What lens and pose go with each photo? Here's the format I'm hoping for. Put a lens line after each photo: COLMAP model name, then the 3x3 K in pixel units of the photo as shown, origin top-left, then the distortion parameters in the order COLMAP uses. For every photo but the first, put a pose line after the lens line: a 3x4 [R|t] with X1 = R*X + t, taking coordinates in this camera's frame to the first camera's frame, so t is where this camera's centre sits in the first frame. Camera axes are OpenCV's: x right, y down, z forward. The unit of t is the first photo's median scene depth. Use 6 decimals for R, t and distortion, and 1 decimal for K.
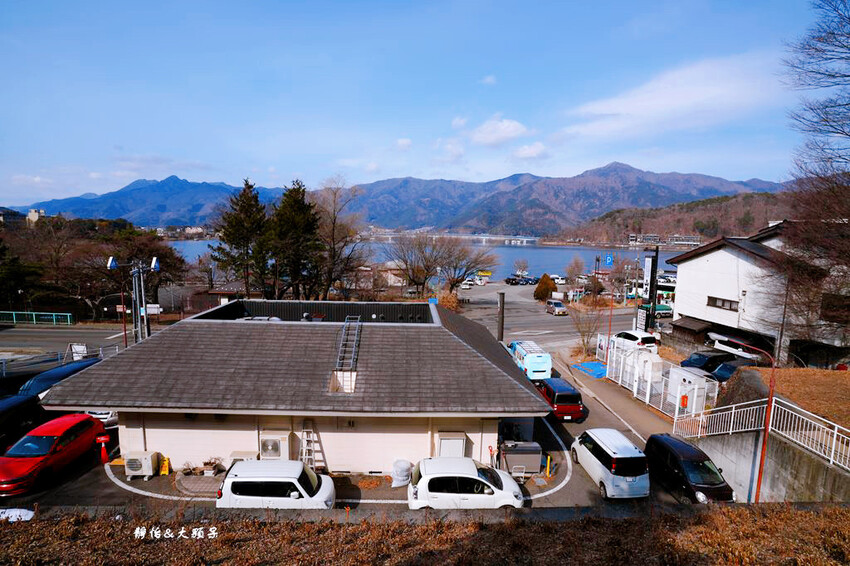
lens RADIAL K [[414.5, 0, 425.0], [0, 414.5, 283.0], [0, 0, 1]] dist [-0.080019, 0.039698]
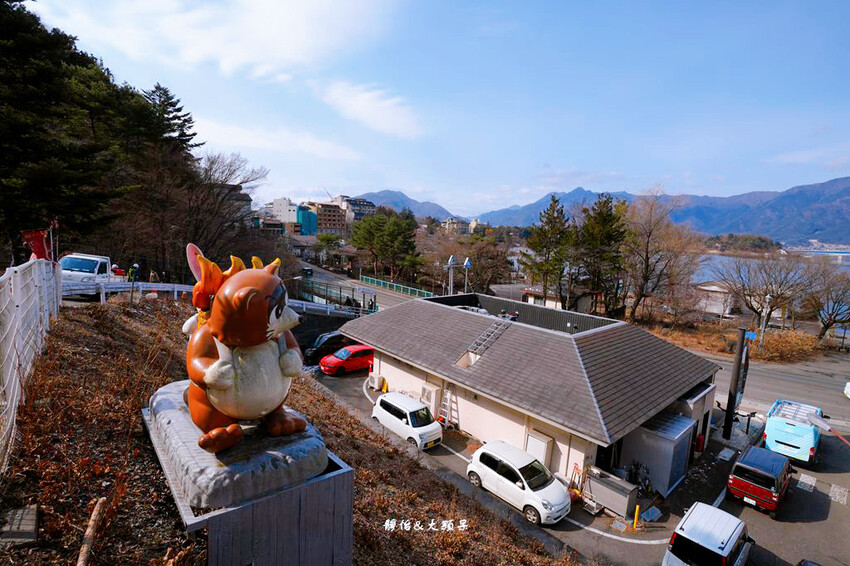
lens RADIAL K [[414.5, 0, 425.0], [0, 414.5, 283.0], [0, 0, 1]] dist [-0.080019, 0.039698]
pose [[0.621377, 0.103207, -0.776684, 0.670210], [-0.120314, 0.992098, 0.035576, -0.028062], [0.774219, 0.071340, 0.628885, 0.066803]]
